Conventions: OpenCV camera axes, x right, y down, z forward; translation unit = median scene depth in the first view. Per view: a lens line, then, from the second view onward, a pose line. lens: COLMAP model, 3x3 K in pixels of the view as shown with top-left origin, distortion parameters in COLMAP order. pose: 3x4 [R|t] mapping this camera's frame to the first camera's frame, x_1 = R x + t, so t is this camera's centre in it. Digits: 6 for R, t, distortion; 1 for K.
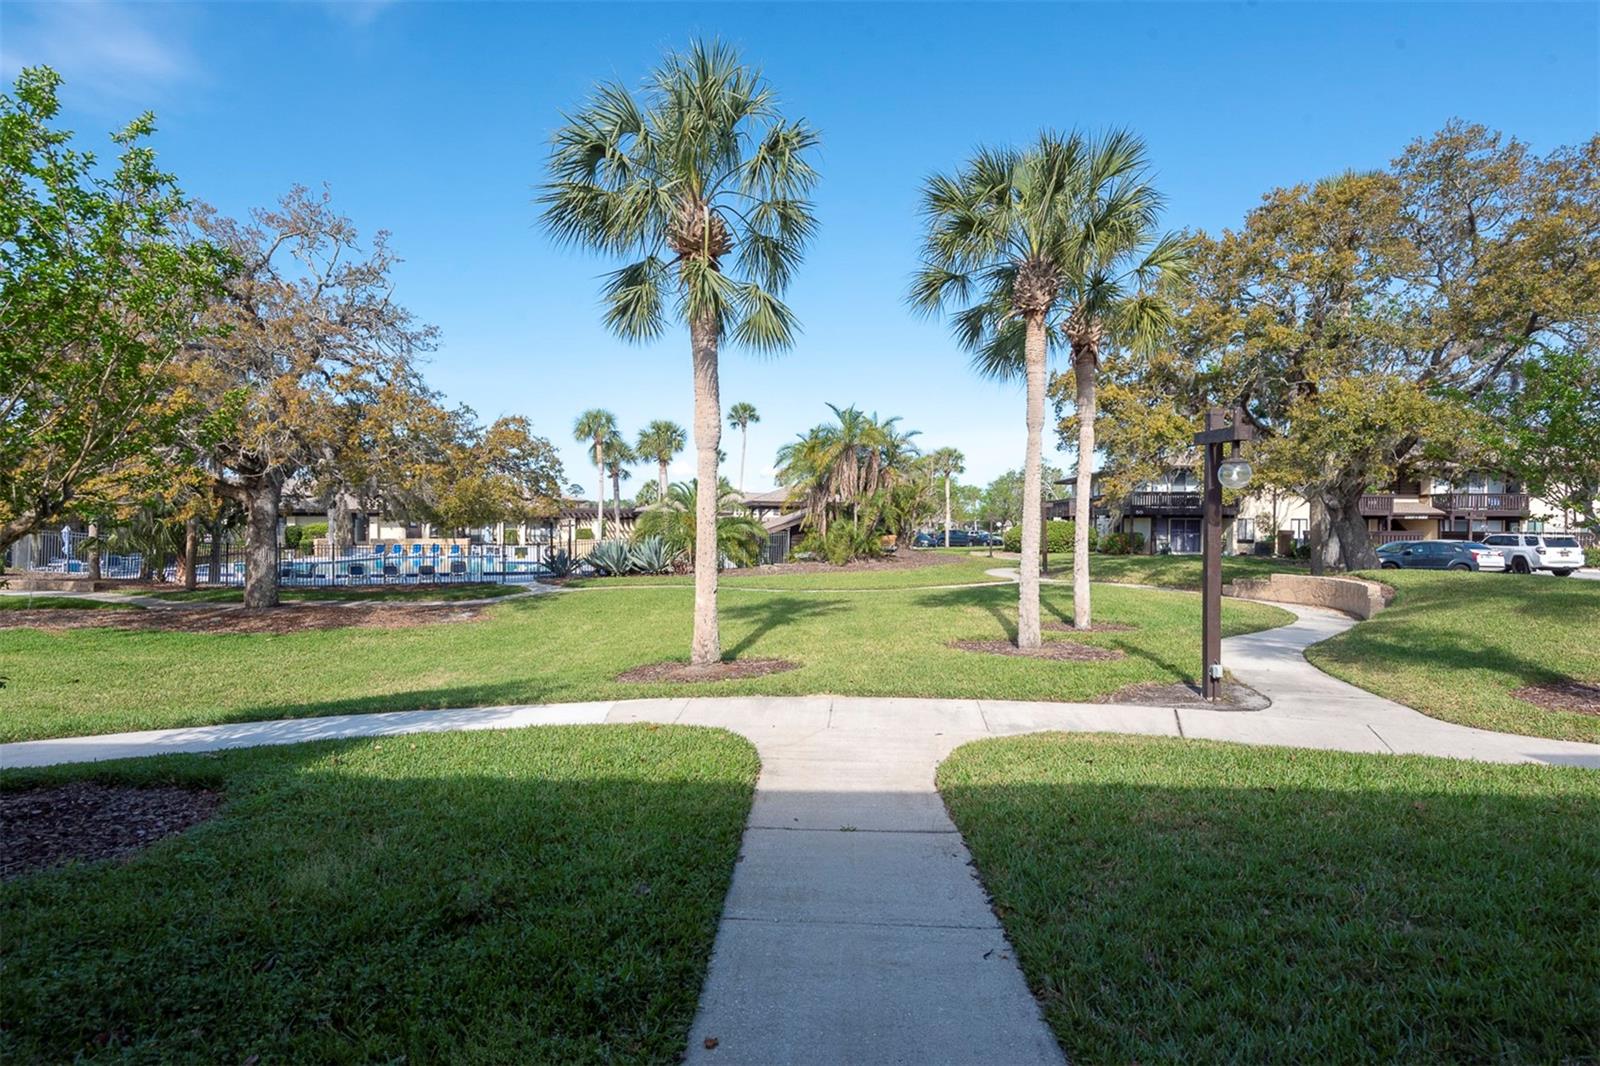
lens RADIAL K [[710.5, 0, 794.9], [0, 710.5, 525.5], [0, 0, 1]] dist [0.001529, -0.000615]
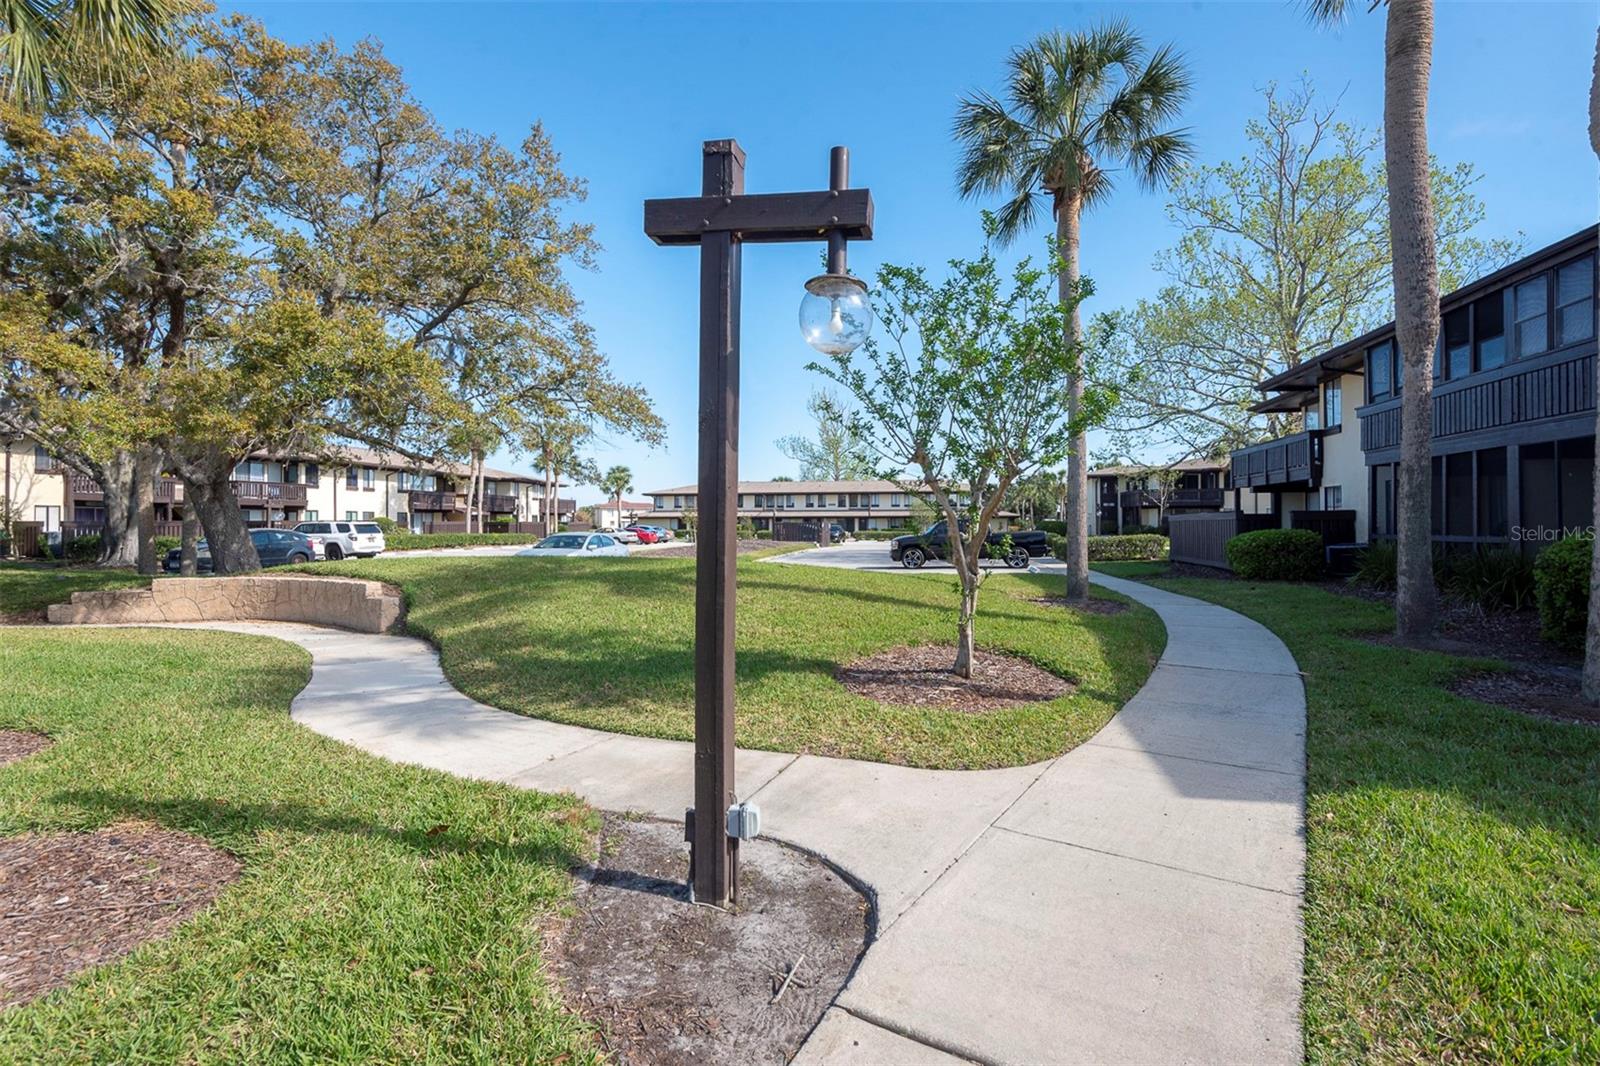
lens RADIAL K [[710.5, 0, 794.9], [0, 710.5, 525.5], [0, 0, 1]] dist [0.001529, -0.000615]
pose [[0.085018, -0.006653, 0.996357, 0.076513], [0.000581, 0.999978, 0.006628, 0.014302], [-0.996379, 0.000016, 0.085020, 0.324671]]
